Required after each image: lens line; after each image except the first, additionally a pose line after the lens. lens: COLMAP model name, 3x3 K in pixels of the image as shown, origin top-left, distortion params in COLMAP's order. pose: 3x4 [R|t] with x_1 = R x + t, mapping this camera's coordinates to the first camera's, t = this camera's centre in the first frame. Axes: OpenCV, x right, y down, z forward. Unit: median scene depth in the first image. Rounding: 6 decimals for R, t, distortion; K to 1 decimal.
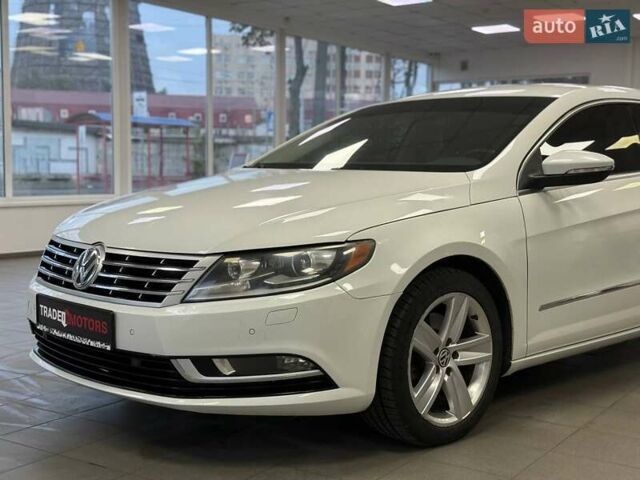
lens RADIAL K [[876.2, 0, 321.8], [0, 876.2, 237.0], [0, 0, 1]] dist [0.167006, -0.006367]
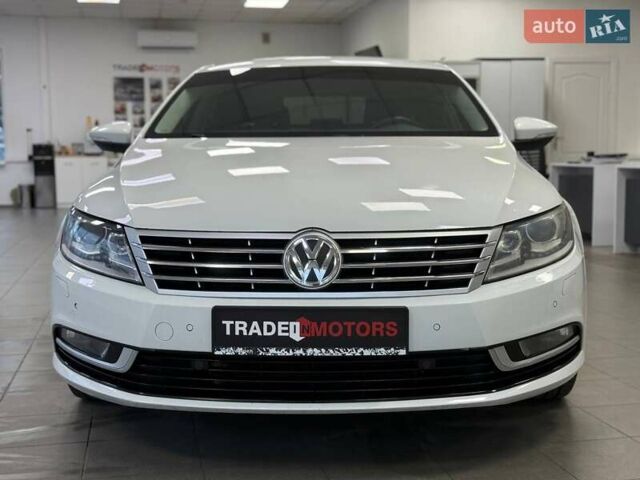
lens RADIAL K [[876.2, 0, 321.8], [0, 876.2, 237.0], [0, 0, 1]] dist [0.167006, -0.006367]
pose [[0.718011, -0.085137, 0.690805, -0.838353], [0.077400, 0.996102, 0.042314, -0.019343], [-0.691715, 0.023086, 0.721802, 0.469590]]
